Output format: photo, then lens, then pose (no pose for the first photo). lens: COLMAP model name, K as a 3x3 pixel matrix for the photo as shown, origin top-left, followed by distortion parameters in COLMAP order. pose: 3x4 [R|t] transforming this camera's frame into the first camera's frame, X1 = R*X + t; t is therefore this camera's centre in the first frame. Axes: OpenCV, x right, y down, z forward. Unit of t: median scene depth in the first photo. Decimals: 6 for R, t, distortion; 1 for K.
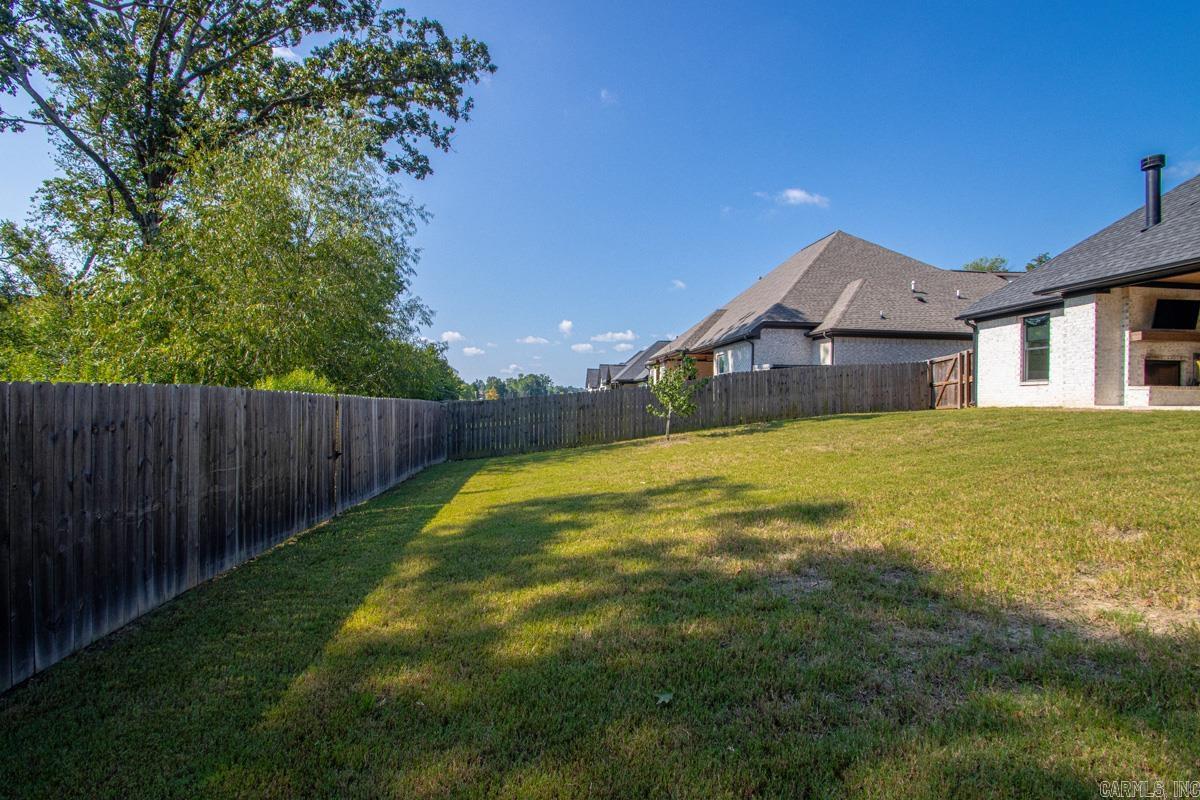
lens RADIAL K [[549.6, 0, 587.3], [0, 549.6, 399.7], [0, 0, 1]] dist [0.000591, -0.012775]
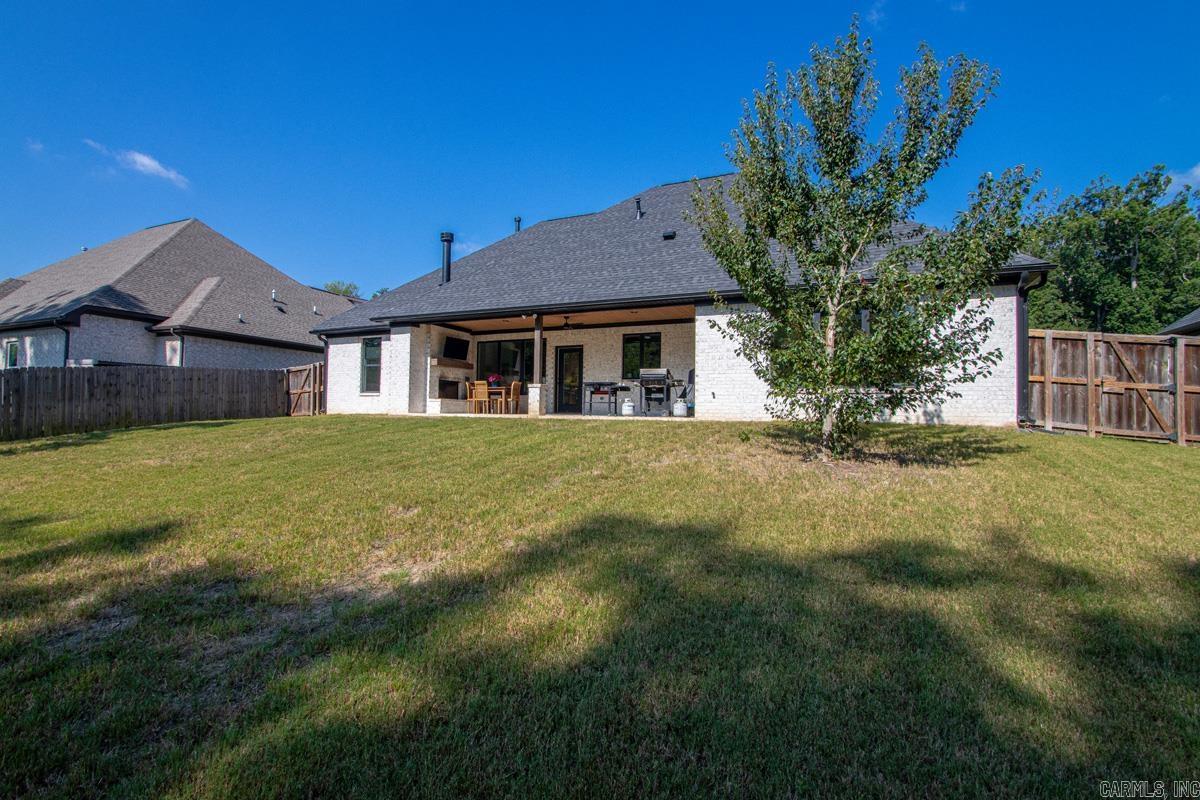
lens RADIAL K [[549.6, 0, 587.3], [0, 549.6, 399.7], [0, 0, 1]] dist [0.000591, -0.012775]
pose [[0.503700, 0.021928, 0.863600, 0.022736], [-0.012081, 0.999759, -0.018339, -0.002133], [-0.863794, -0.001196, 0.503844, -0.023187]]
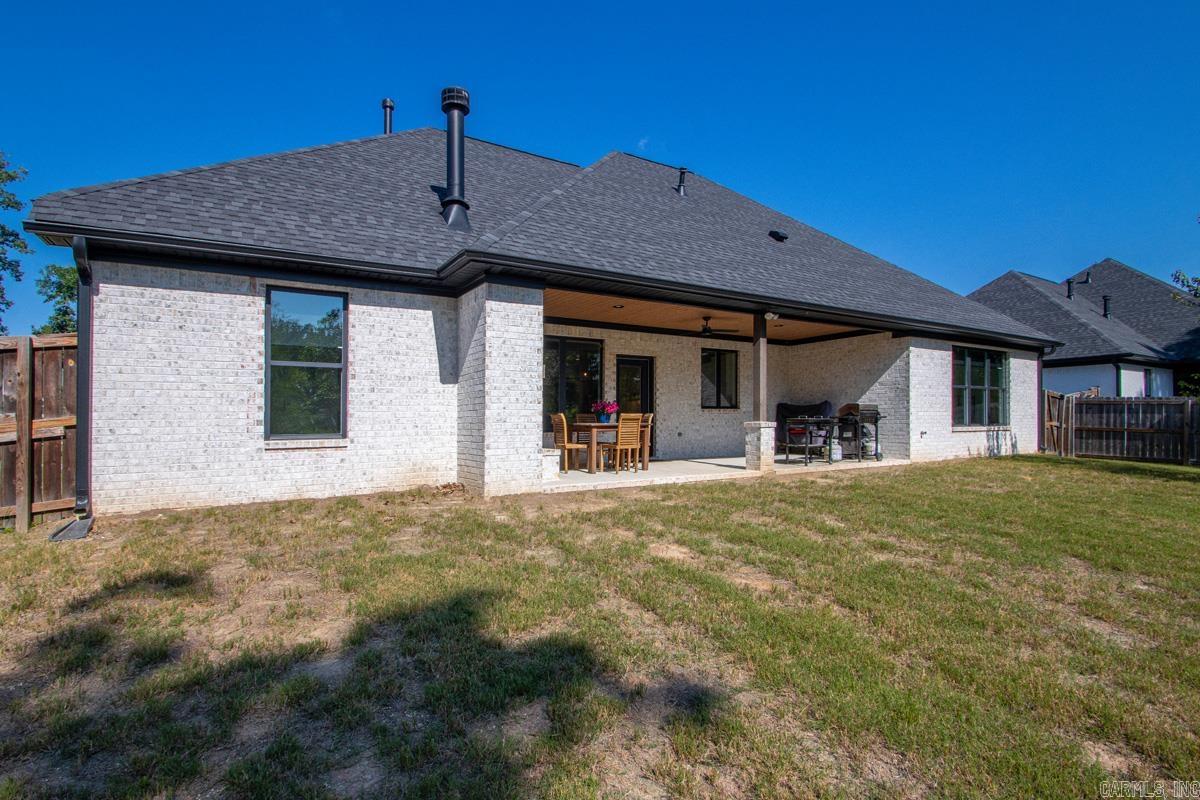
lens RADIAL K [[574.0, 0, 598.0], [0, 574.0, 417.5], [0, 0, 1]] dist [0.001397, 0.000074]
pose [[-0.438140, 0.001244, 0.898906, 0.373517], [0.002083, 0.999998, -0.000368, -0.062410], [-0.898904, 0.001711, -0.438142, 1.222946]]
